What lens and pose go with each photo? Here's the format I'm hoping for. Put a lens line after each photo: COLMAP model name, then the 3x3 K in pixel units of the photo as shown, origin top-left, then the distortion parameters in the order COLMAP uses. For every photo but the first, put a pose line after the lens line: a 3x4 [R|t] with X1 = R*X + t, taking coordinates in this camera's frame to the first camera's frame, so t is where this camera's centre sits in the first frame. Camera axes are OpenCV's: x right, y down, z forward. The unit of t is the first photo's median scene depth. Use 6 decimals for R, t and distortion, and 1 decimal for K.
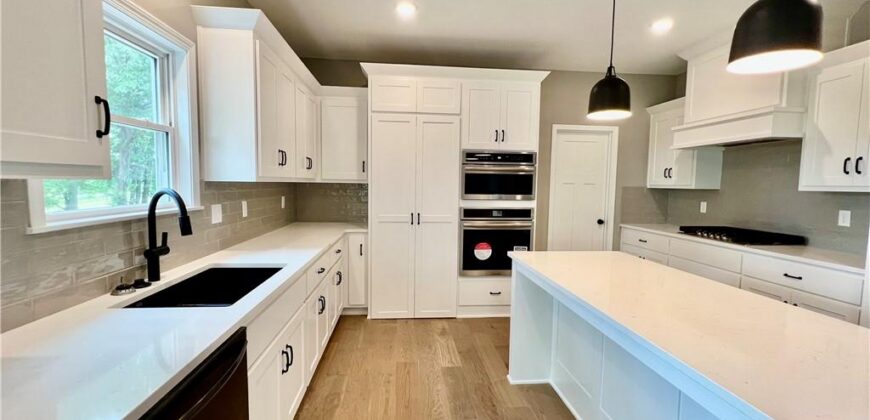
lens RADIAL K [[366.9, 0, 435.0], [0, 366.9, 210.0], [0, 0, 1]] dist [0.002167, 0.000266]
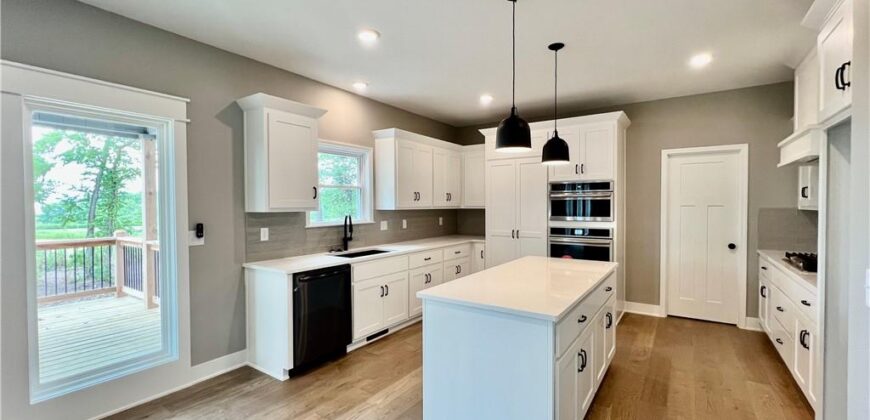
lens RADIAL K [[366.9, 0, 435.0], [0, 366.9, 210.0], [0, 0, 1]] dist [0.002167, 0.000266]
pose [[0.769829, -0.009477, -0.638180, 0.591839], [-0.029573, 0.998286, -0.050499, 0.011938], [0.637564, 0.057748, 0.768230, -0.248381]]
